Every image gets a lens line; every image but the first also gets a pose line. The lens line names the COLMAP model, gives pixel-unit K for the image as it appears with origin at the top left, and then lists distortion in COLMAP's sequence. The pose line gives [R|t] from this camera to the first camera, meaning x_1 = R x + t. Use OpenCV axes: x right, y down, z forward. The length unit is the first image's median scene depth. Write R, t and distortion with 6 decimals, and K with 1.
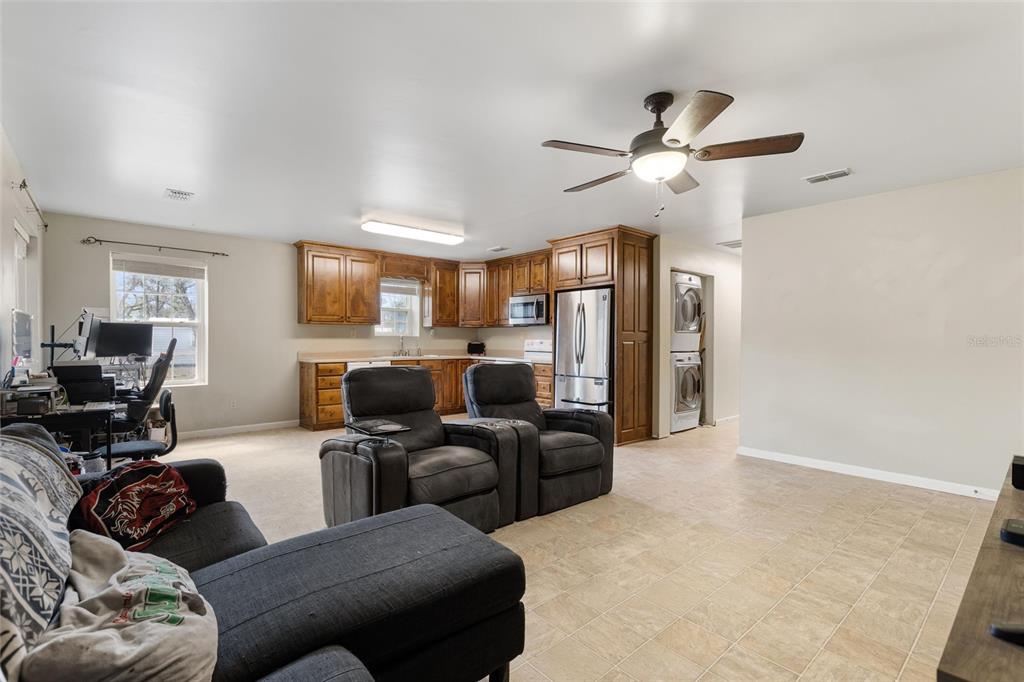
lens RADIAL K [[467.6, 0, 508.6], [0, 467.6, 349.2], [0, 0, 1]] dist [-0.000227, -0.000232]
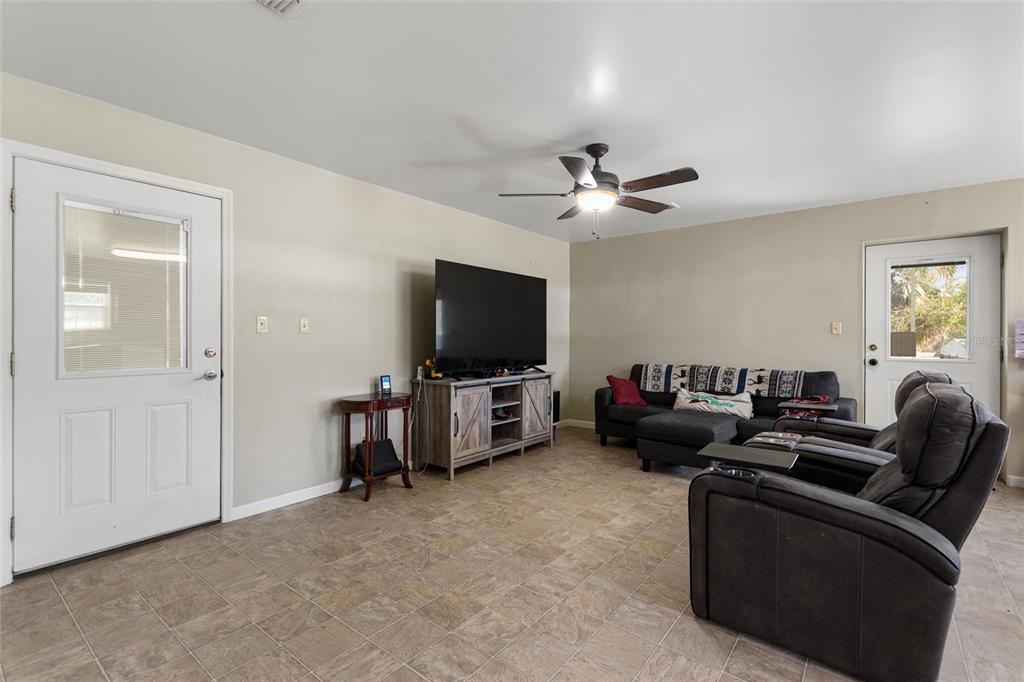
lens RADIAL K [[469.3, 0, 513.1], [0, 469.3, 337.3], [0, 0, 1]] dist [0.001078, 0.000190]
pose [[-0.980704, -0.004441, -0.195450, 0.309912], [-0.008508, 0.999764, 0.019974, -0.017015], [0.195315, 0.021252, -0.980510, 0.863575]]
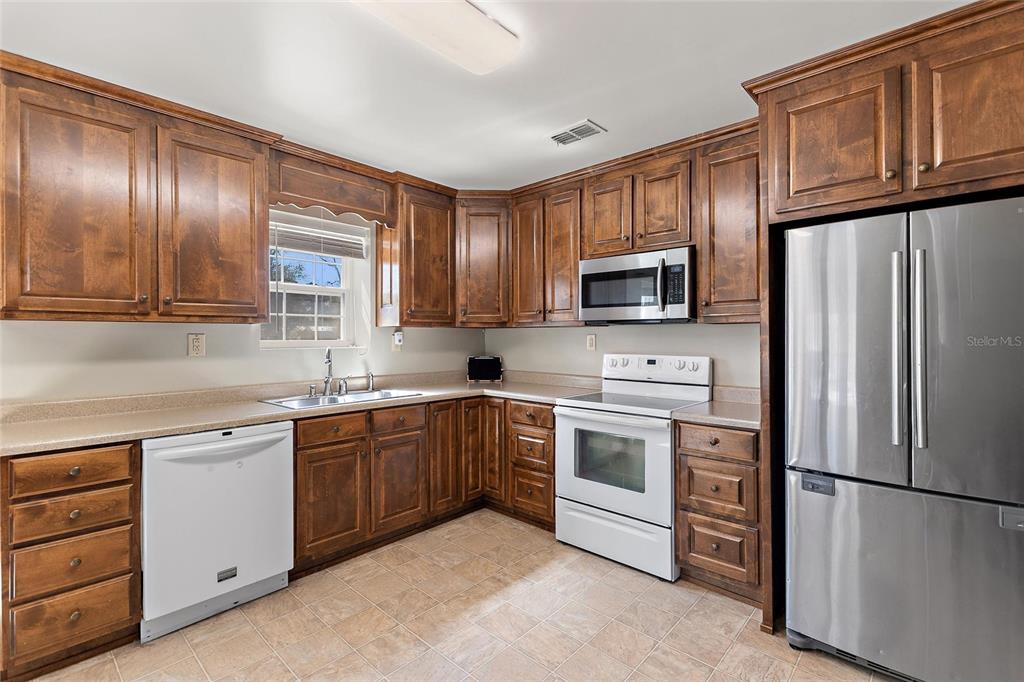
lens RADIAL K [[460.1, 0, 515.3], [0, 460.1, 337.6], [0, 0, 1]] dist [0.000018, -0.000741]
pose [[0.992696, -0.006959, 0.120442, -0.126669], [0.009348, 0.999770, -0.019278, -0.033435], [-0.120280, 0.020263, 0.992533, 0.646501]]
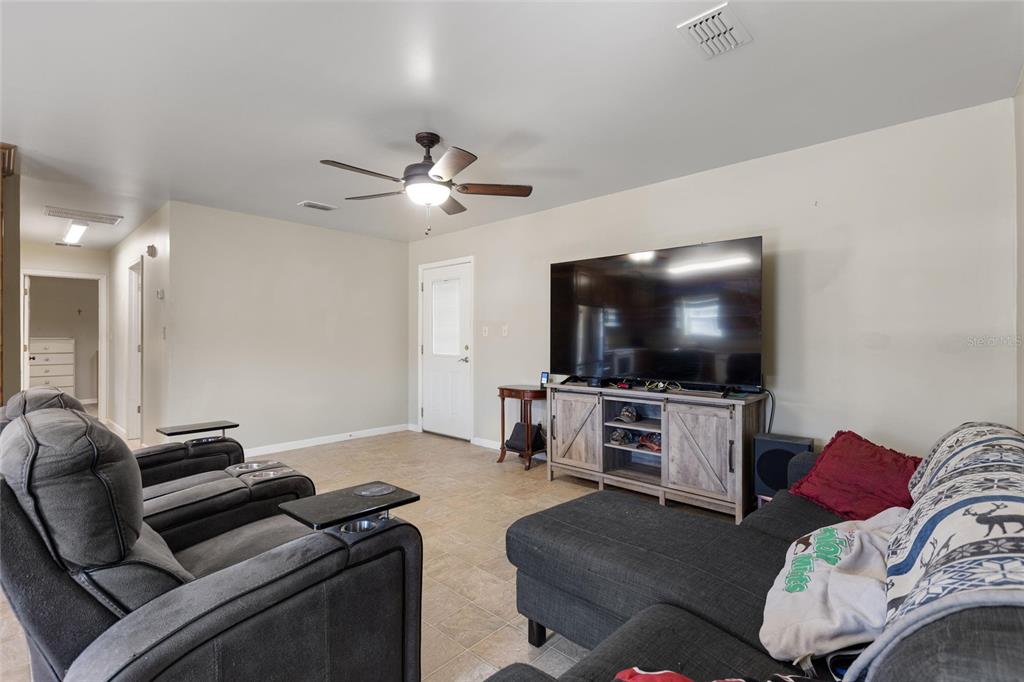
lens RADIAL K [[469.3, 0, 513.1], [0, 469.3, 337.3], [0, 0, 1]] dist [0.001078, 0.000190]
pose [[-0.120947, -0.002482, 0.992656, -0.350594], [0.019829, 0.999791, 0.004916, -0.010927], [-0.992461, 0.020278, -0.120873, 0.362450]]
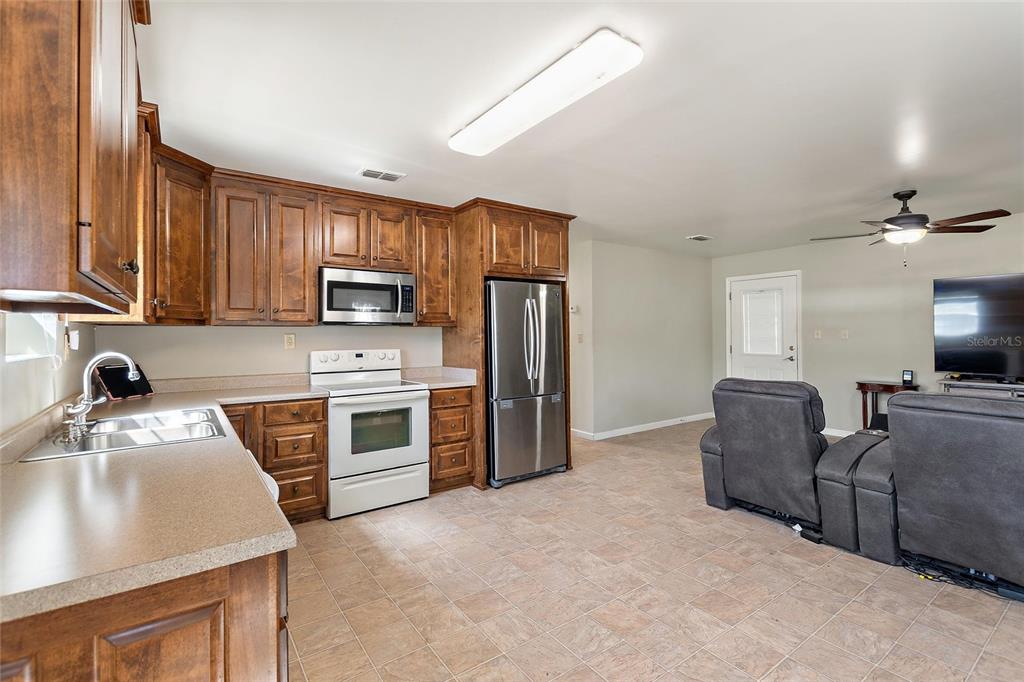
lens RADIAL K [[465.0, 0, 513.0], [0, 465.0, 332.4], [0, 0, 1]] dist [0.001059, 0.000032]
pose [[0.086896, -0.003063, 0.996213, -0.536471], [0.028012, 0.999607, 0.000630, -0.041333], [-0.995824, 0.027851, 0.086947, 0.856382]]
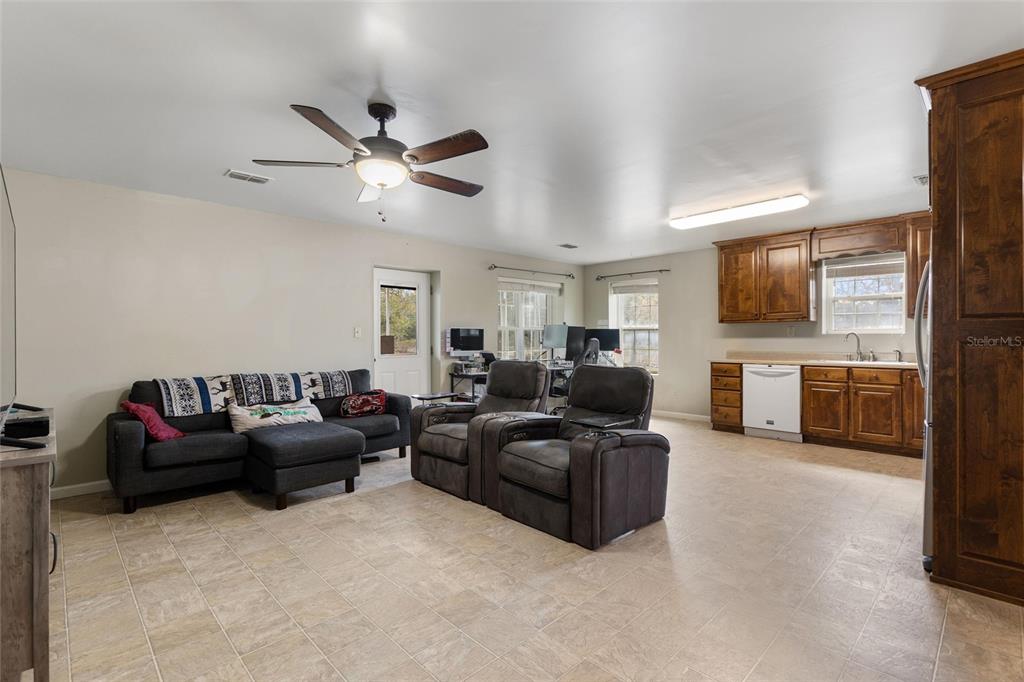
lens RADIAL K [[465.5, 0, 511.7], [0, 465.5, 337.7], [0, 0, 1]] dist [0.008250, -0.000108]
pose [[0.065950, -0.006079, -0.997804, 0.539211], [-0.015312, 0.999858, -0.007103, -0.009478], [0.997705, 0.015747, 0.065848, 0.475421]]
